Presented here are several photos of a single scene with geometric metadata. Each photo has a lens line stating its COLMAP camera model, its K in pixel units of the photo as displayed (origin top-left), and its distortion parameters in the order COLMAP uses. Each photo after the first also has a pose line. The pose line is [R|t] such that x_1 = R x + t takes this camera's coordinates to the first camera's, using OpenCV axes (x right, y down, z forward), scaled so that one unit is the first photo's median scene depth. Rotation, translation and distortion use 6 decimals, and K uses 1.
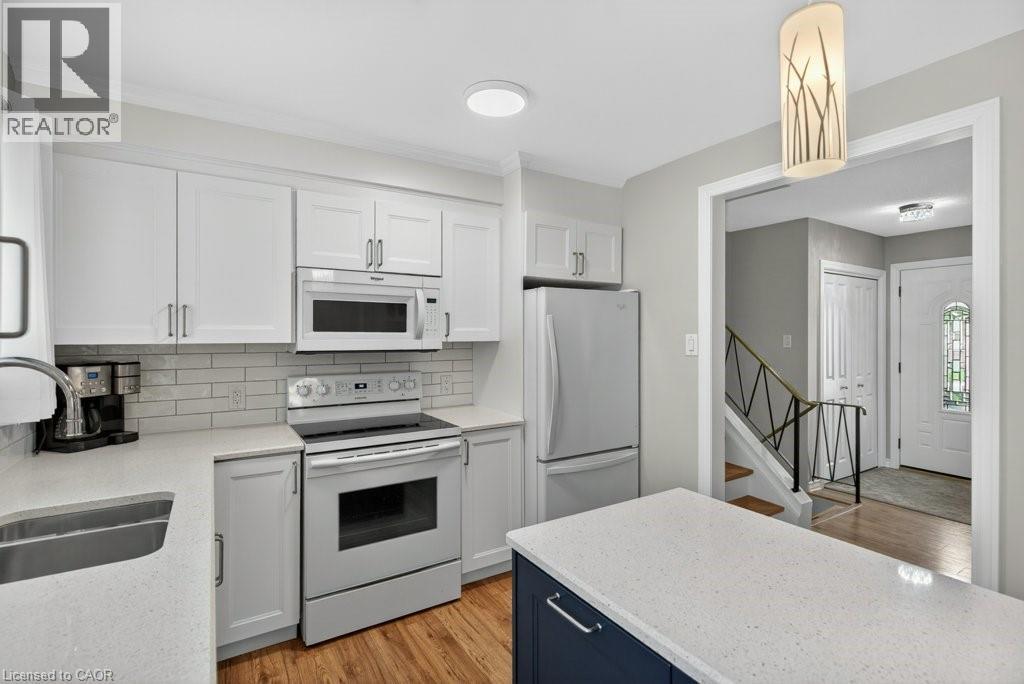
lens RADIAL K [[463.6, 0, 516.2], [0, 463.6, 335.0], [0, 0, 1]] dist [0.001070, -0.000588]
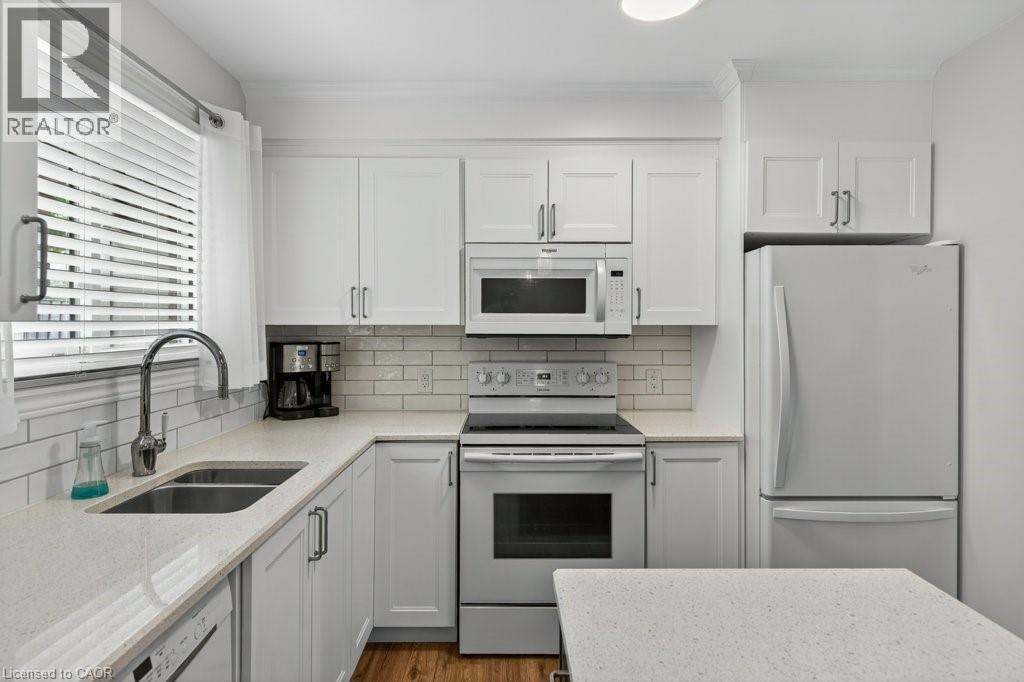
lens RADIAL K [[559.3, 0, 515.1], [0, 559.3, 325.5], [0, 0, 1]] dist [0.008113, -0.005474]
pose [[0.855159, 0.001490, -0.518363, 0.177319], [-0.000243, 0.999997, 0.002473, 0.013789], [0.518365, -0.001989, 0.855157, 0.088461]]
